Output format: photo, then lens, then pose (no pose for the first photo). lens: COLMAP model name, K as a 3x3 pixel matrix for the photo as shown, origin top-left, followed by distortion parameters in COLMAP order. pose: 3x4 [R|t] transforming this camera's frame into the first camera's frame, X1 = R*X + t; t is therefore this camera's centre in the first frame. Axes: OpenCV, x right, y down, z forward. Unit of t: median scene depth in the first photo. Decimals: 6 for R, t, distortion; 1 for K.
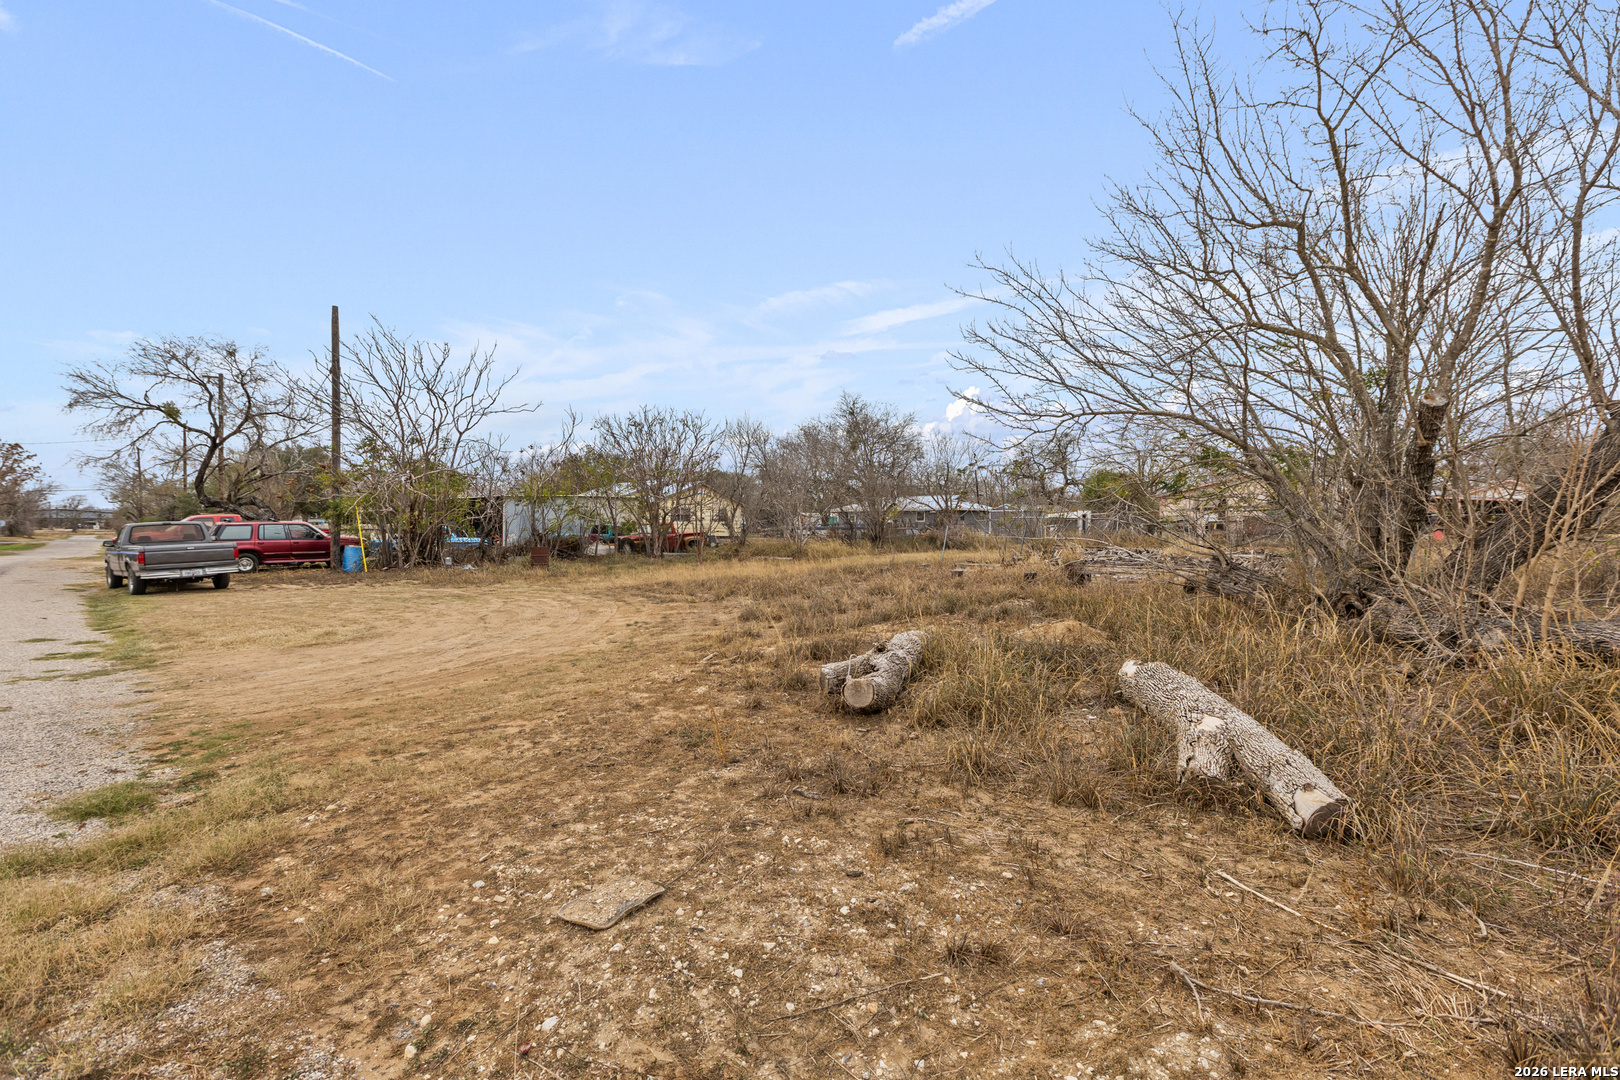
lens RADIAL K [[755.9, 0, 800.3], [0, 755.9, 532.4], [0, 0, 1]] dist [-0.002037, -0.000930]
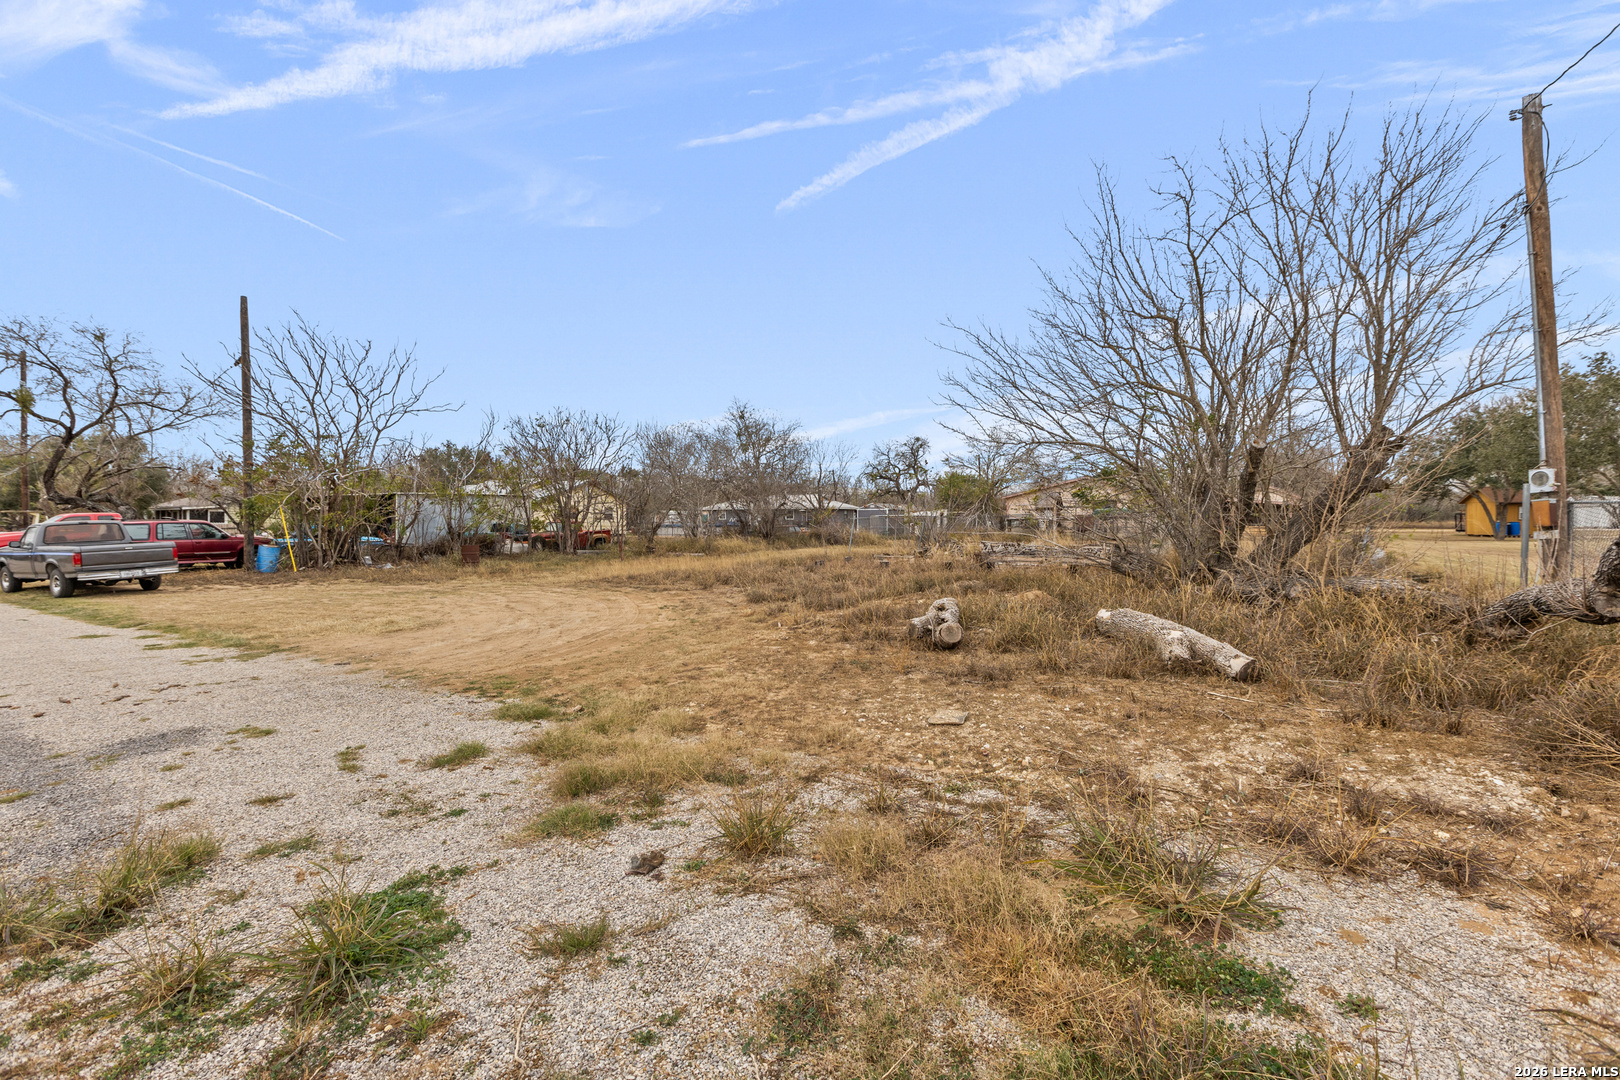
lens RADIAL K [[749.9, 0, 815.0], [0, 749.9, 537.8], [0, 0, 1]] dist [-0.001808, -0.000798]
pose [[0.976029, -0.006241, 0.217553, -0.102152], [0.003881, 0.999929, 0.011275, -0.000025], [-0.217608, -0.010160, 0.975983, -0.082950]]
